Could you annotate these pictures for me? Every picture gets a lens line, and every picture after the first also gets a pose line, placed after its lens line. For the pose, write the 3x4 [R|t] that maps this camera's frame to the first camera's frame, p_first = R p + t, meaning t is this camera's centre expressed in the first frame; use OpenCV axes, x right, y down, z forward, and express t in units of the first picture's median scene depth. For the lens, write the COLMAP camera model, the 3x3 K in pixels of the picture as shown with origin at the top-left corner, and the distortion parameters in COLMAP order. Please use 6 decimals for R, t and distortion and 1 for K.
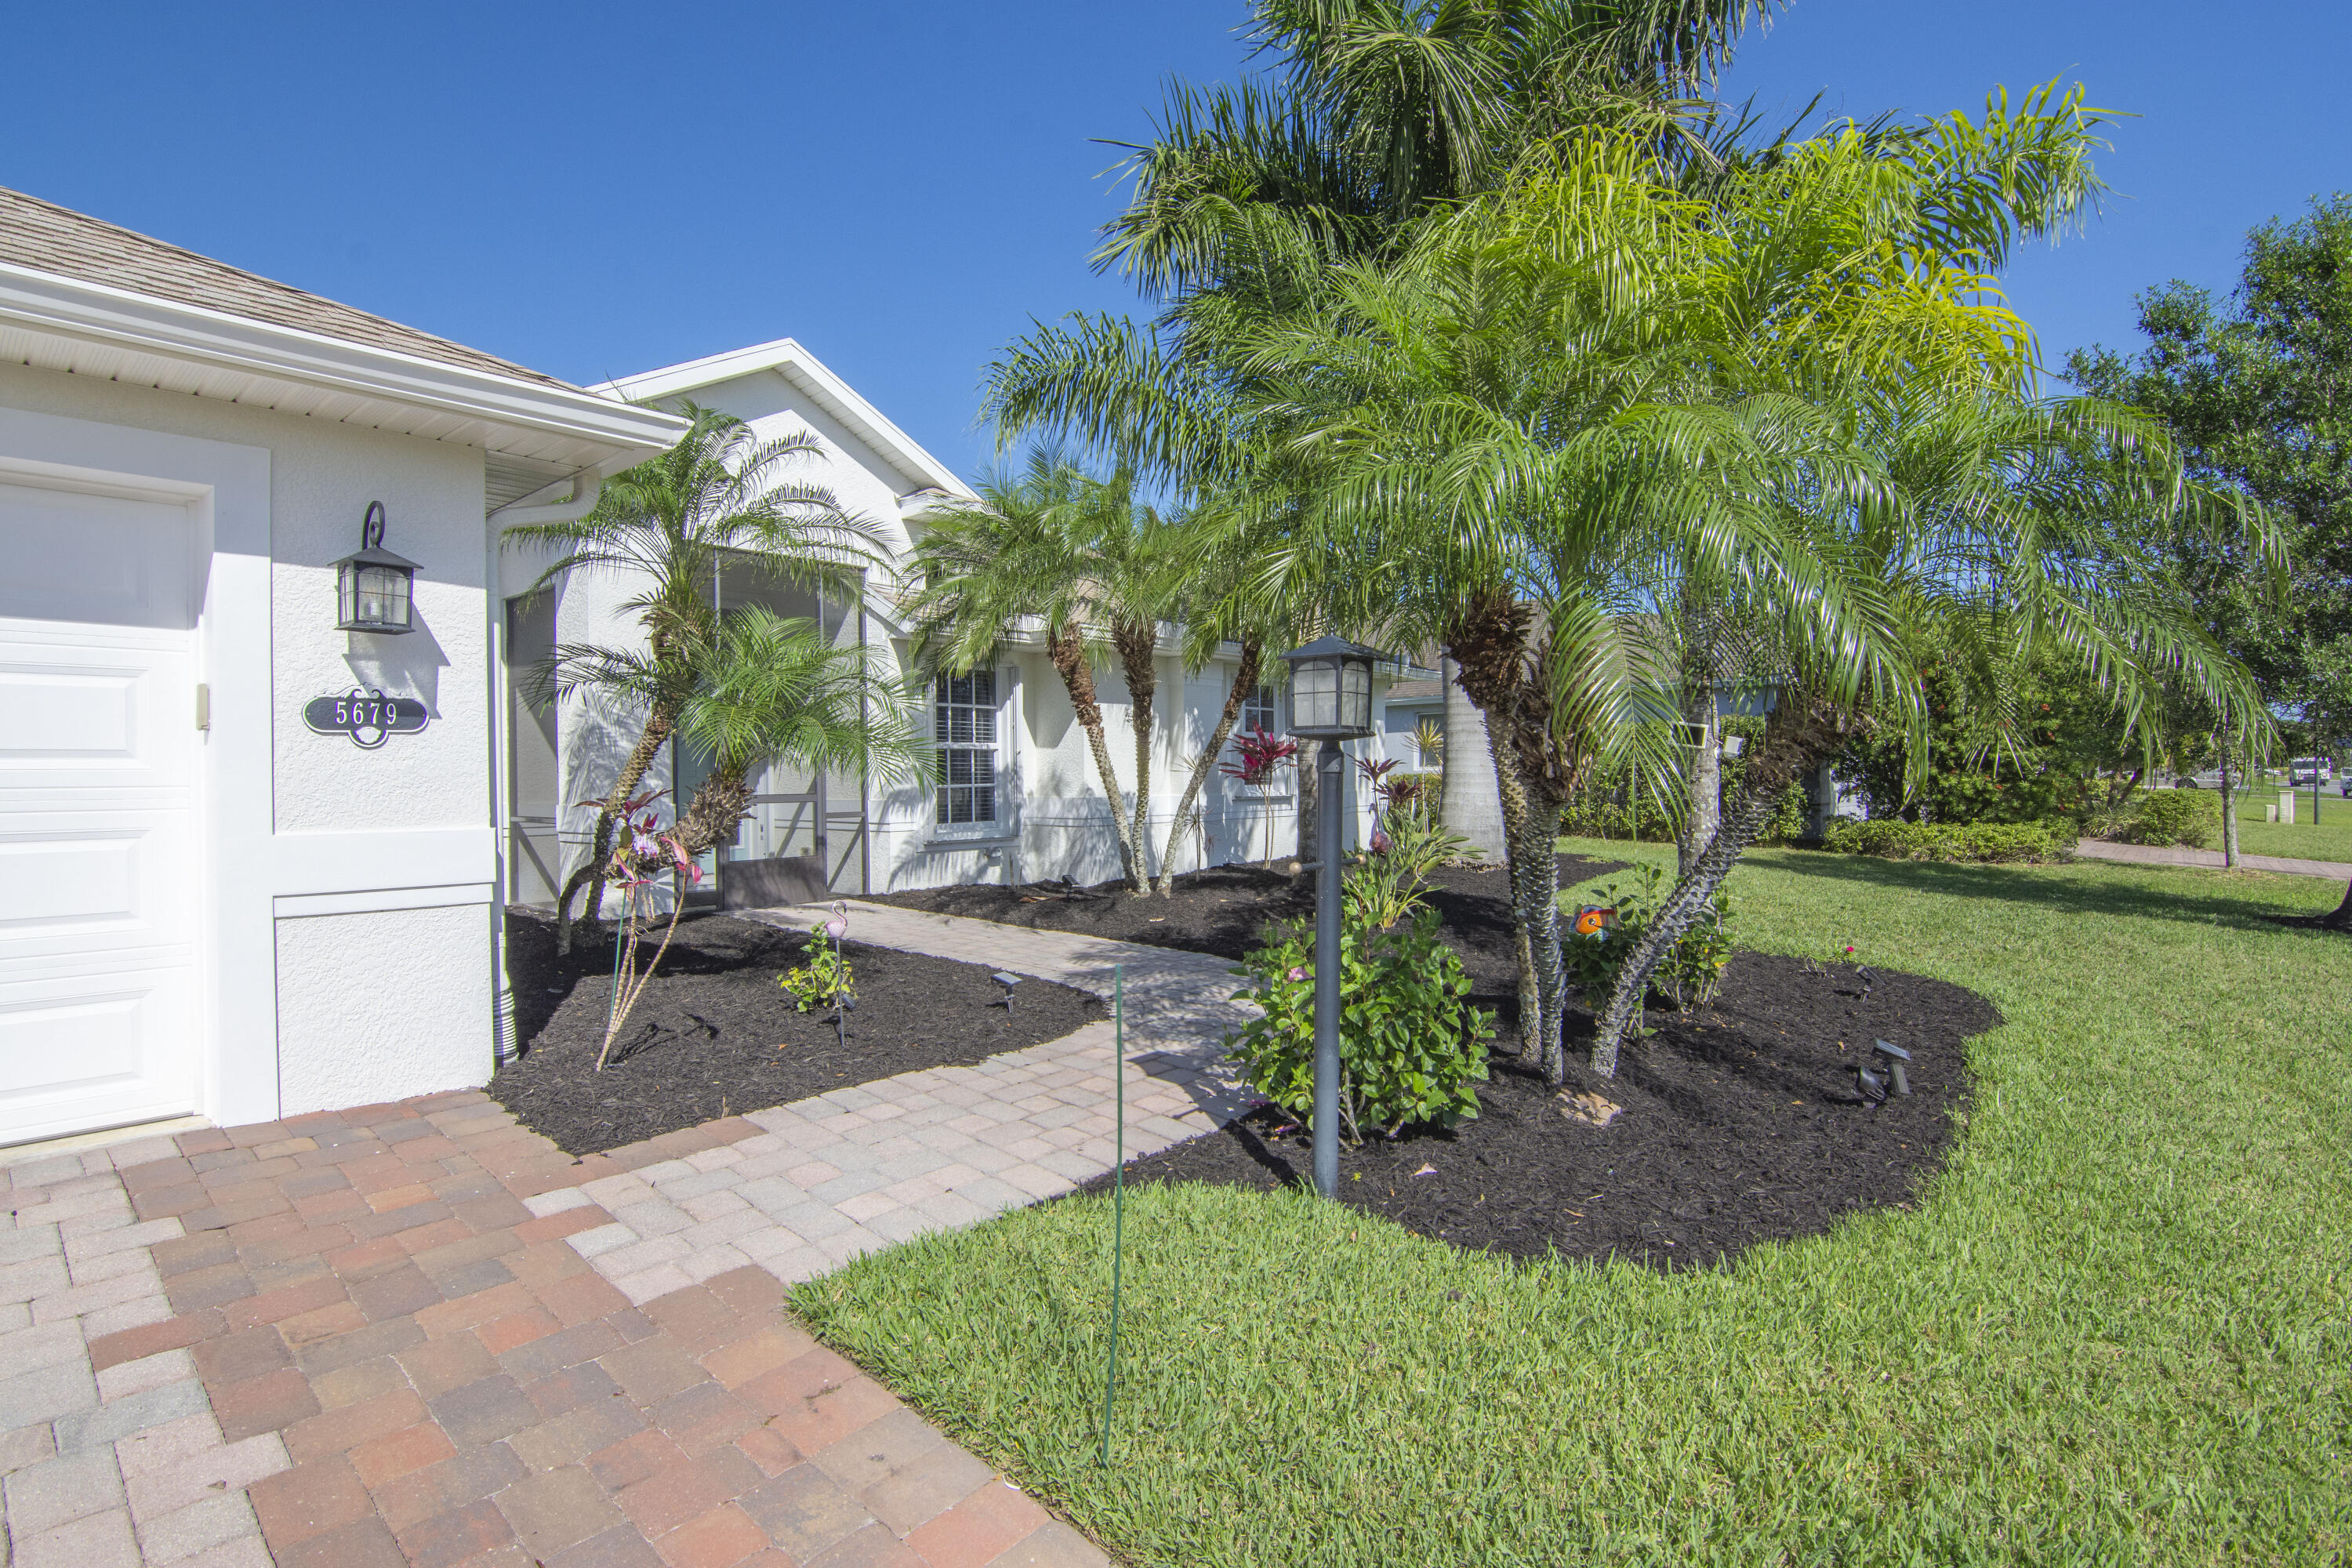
lens RADIAL K [[1136.4, 0, 1182.6], [0, 1136.4, 783.5], [0, 0, 1]] dist [-0.008415, -0.000602]
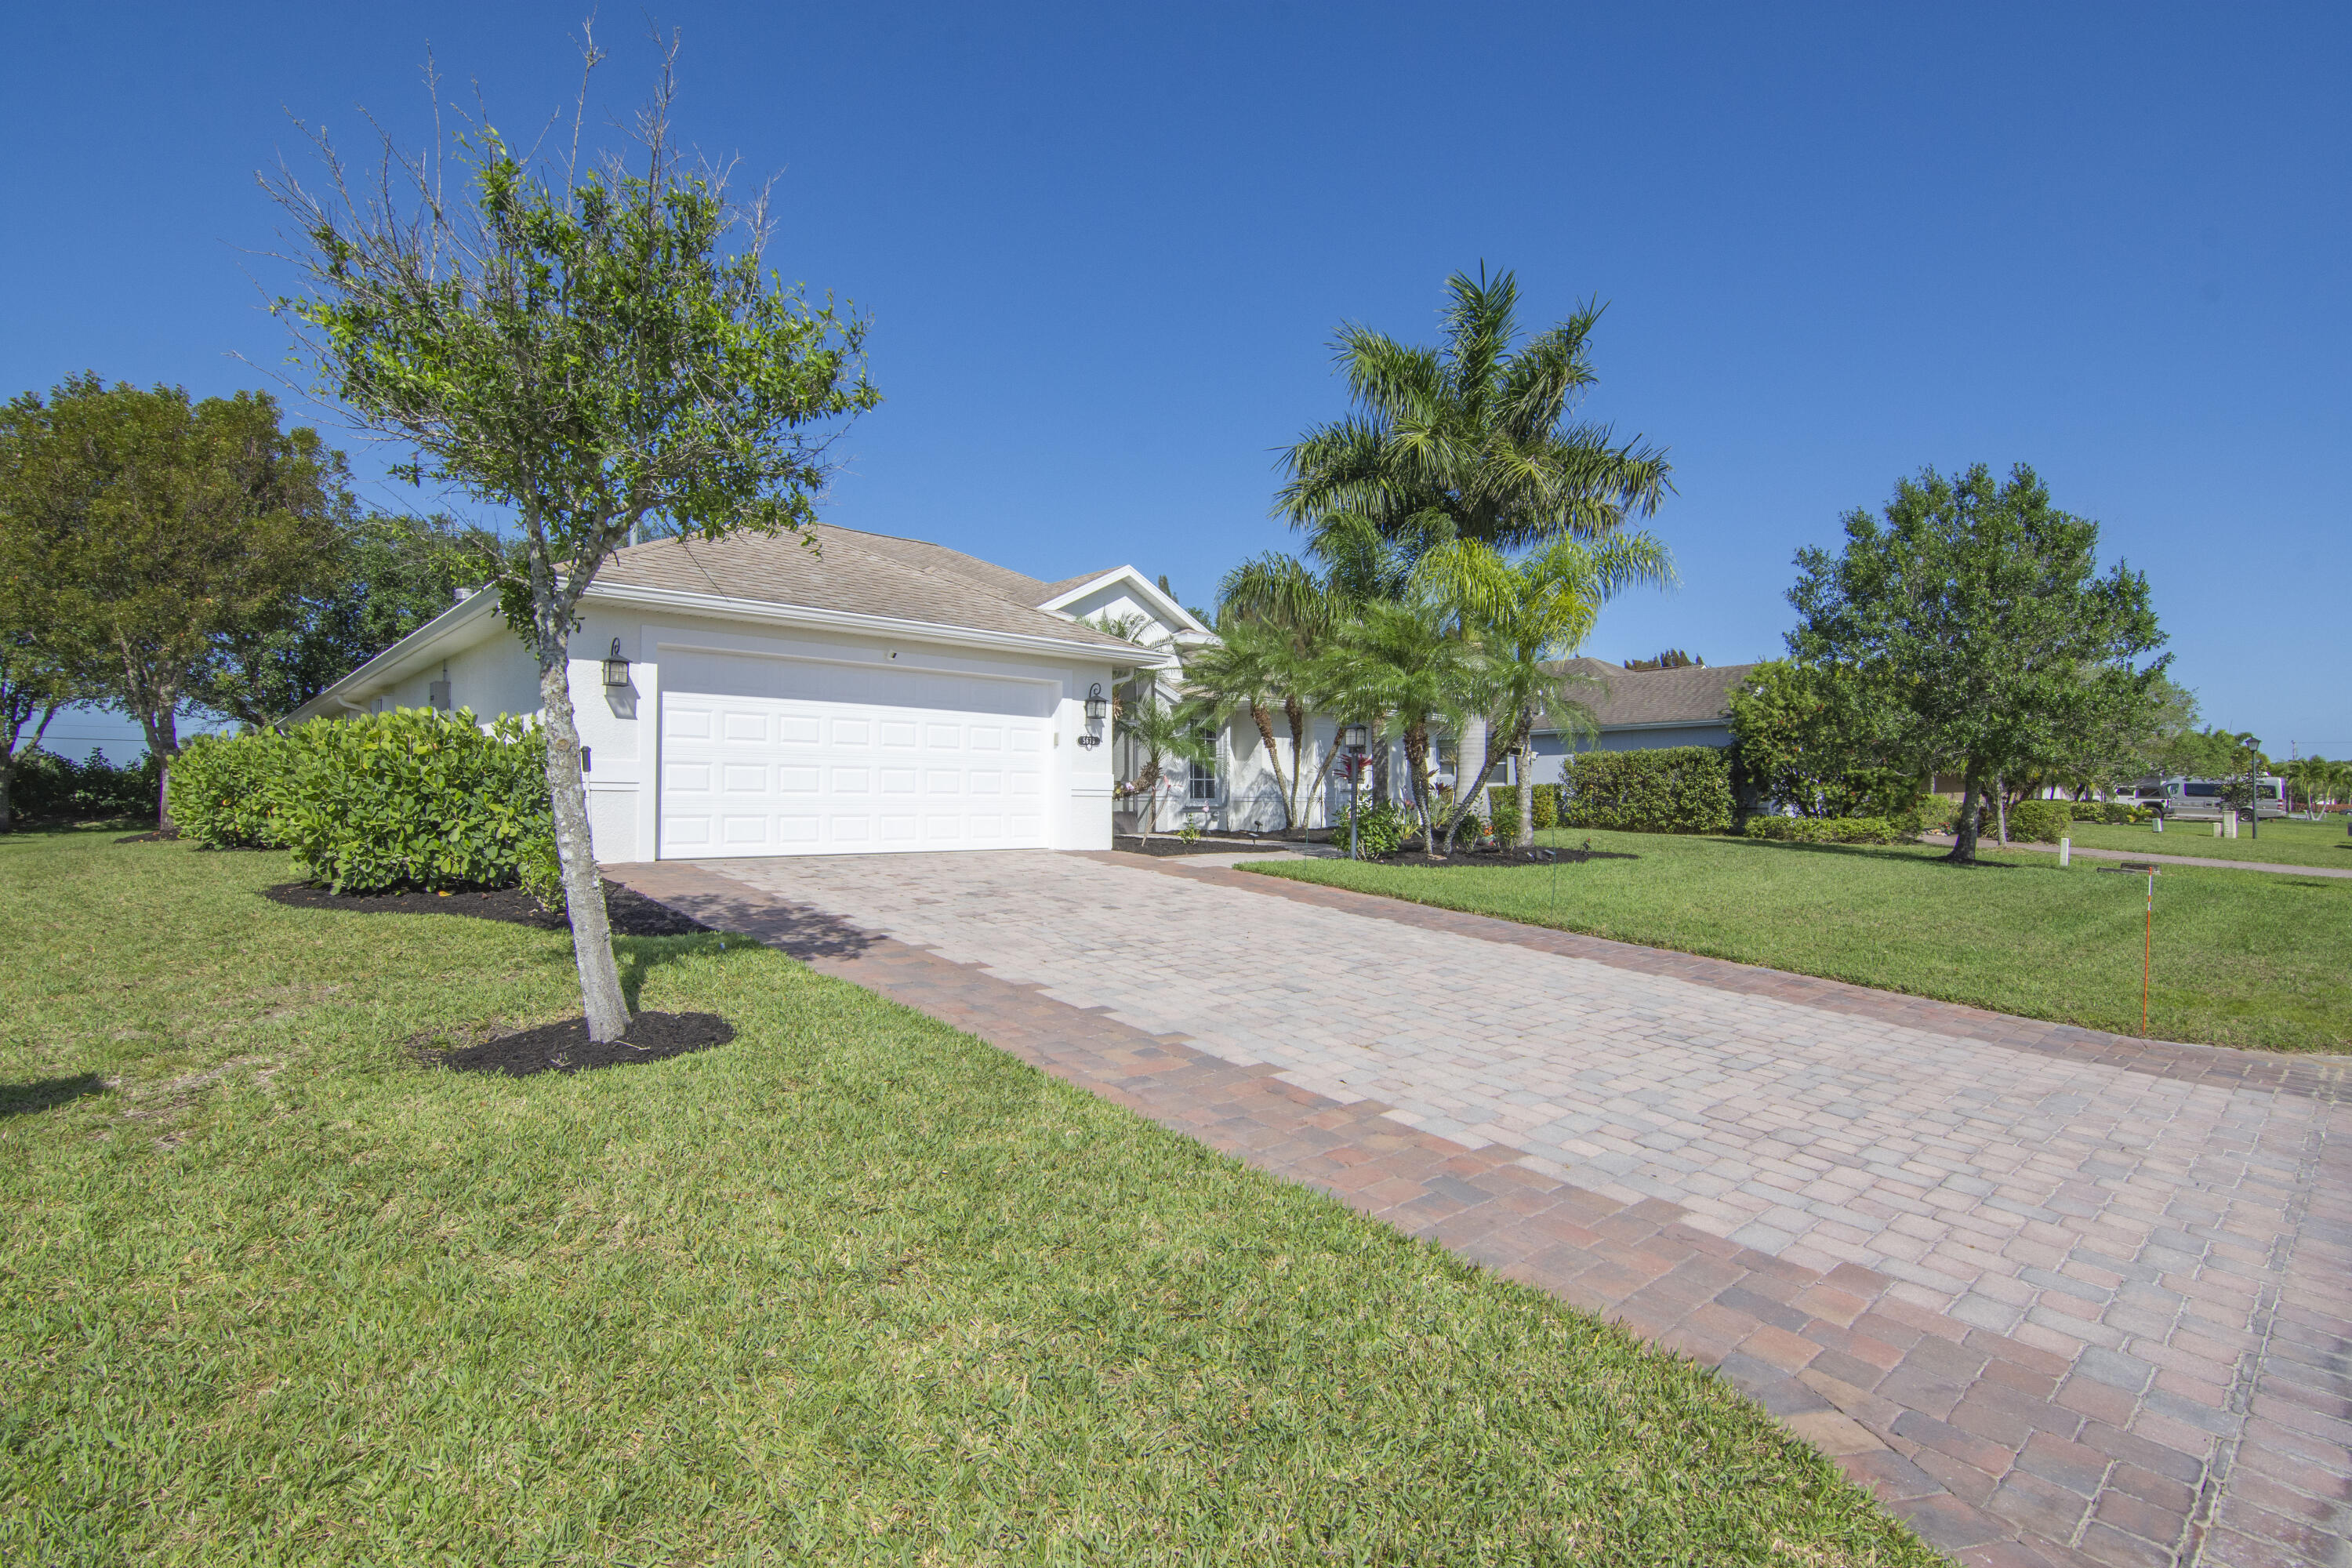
lens RADIAL K [[1136.4, 0, 1182.6], [0, 1136.4, 783.5], [0, 0, 1]] dist [-0.008415, -0.000602]
pose [[0.994638, 0.007371, -0.103154, -0.021970], [-0.010113, 0.999609, -0.026084, 0.065045], [0.102921, 0.026987, 0.994323, -1.007694]]
